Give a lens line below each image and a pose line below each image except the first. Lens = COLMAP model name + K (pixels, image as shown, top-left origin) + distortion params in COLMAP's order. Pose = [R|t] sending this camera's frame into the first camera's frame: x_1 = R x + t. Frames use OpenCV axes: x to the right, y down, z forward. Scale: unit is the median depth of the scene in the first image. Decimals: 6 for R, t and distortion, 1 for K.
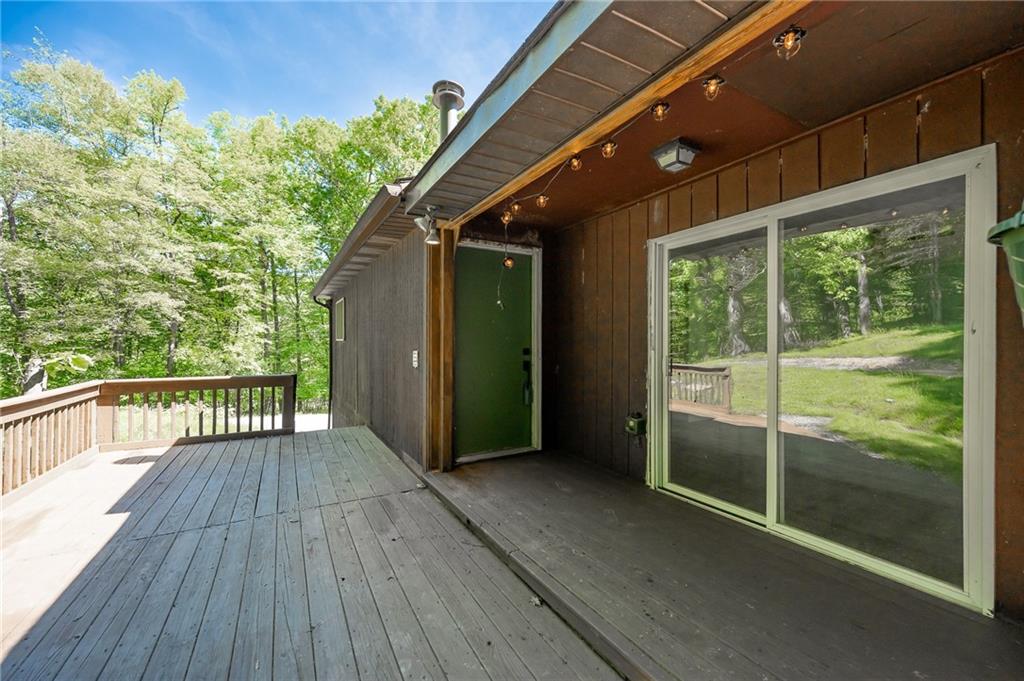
lens RADIAL K [[401.9, 0, 509.1], [0, 401.9, 343.5], [0, 0, 1]] dist [-0.002864, -0.000276]
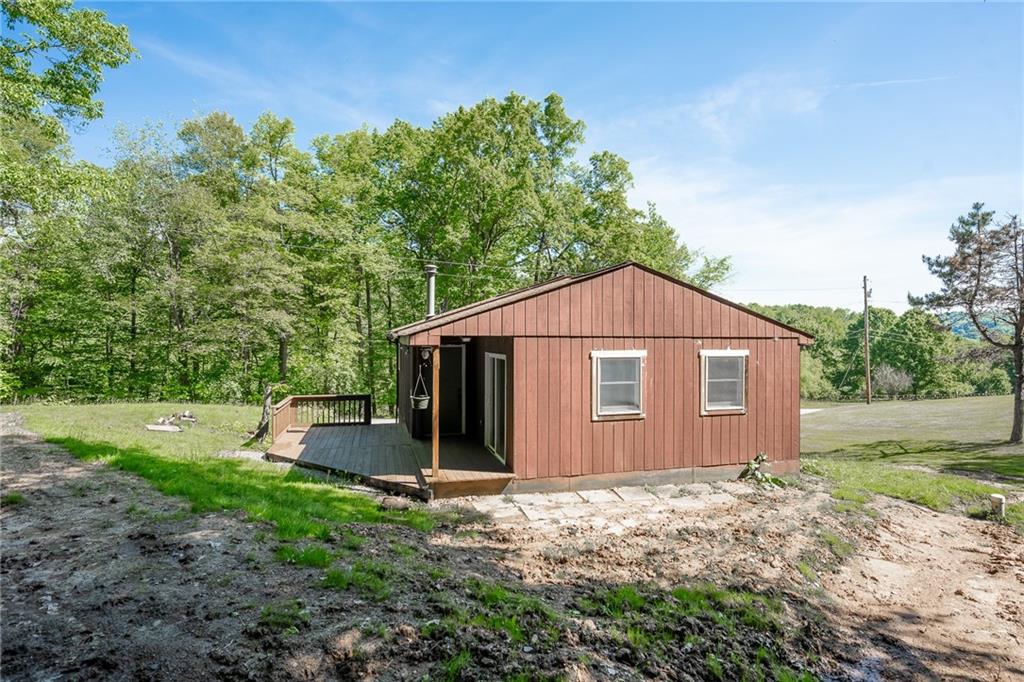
lens RADIAL K [[532.8, 0, 514.5], [0, 532.8, 336.3], [0, 0, 1]] dist [0.002862, -0.000950]
pose [[0.965169, -0.000168, -0.261629, 0.201932], [0.000585, 0.999999, 0.001513, -0.050995], [0.261628, -0.001613, 0.965167, -0.322238]]
